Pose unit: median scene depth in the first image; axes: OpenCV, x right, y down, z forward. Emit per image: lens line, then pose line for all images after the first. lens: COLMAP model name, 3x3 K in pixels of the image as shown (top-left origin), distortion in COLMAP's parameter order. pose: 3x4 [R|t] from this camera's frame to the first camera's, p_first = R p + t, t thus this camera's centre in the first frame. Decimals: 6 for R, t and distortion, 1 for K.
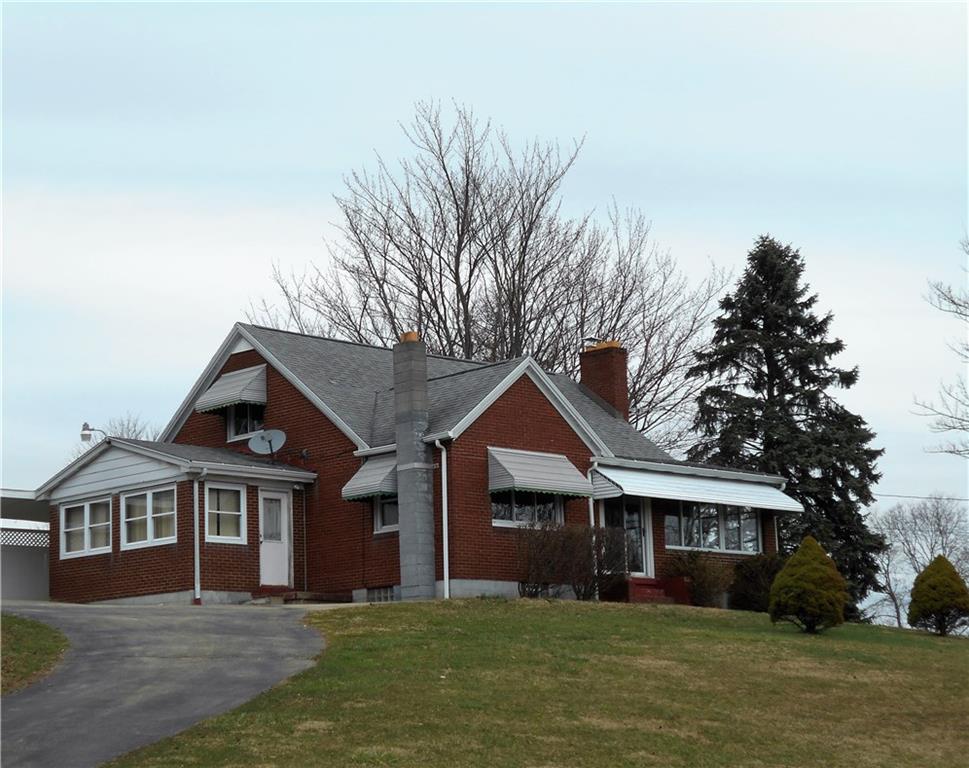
lens RADIAL K [[2020.3, 0, 484.5], [0, 2020.3, 384.0], [0, 0, 1]] dist [-0.099292, -0.099108]
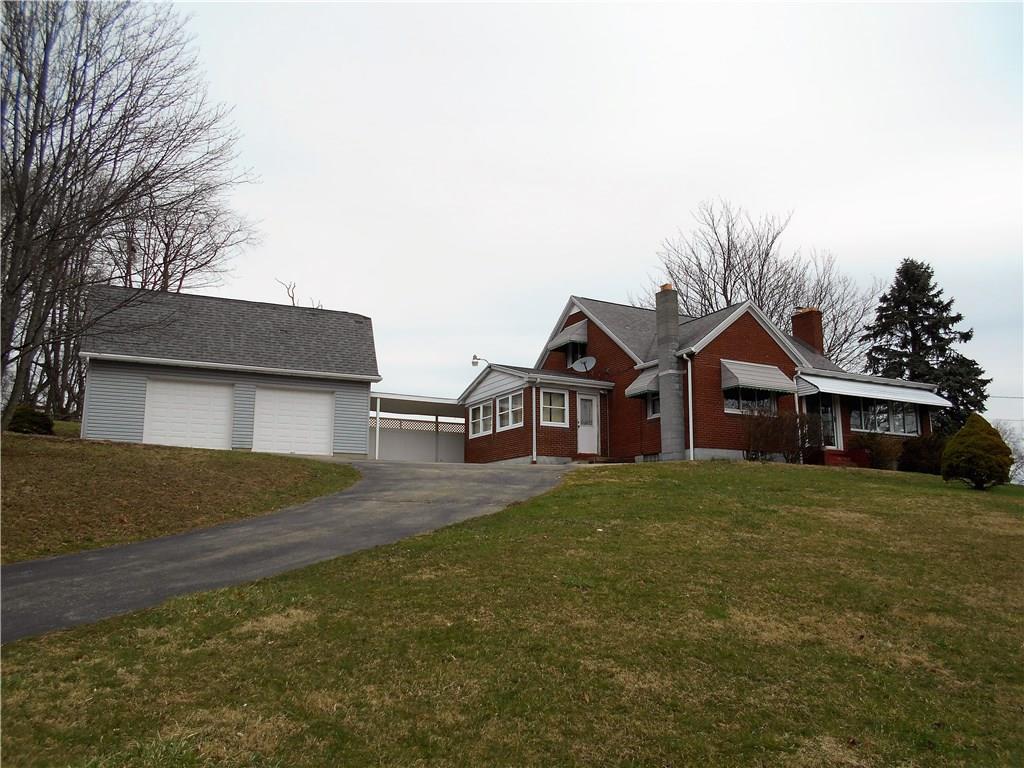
lens RADIAL K [[789.0, 0, 512.0], [0, 789.0, 384.0], [0, 0, 1]] dist [-0.088908, 0.139875]
pose [[0.950626, -0.020640, -0.309650, 0.031962], [0.019024, 0.999785, -0.008240, 0.048717], [0.309754, 0.001942, 0.950815, 0.388357]]
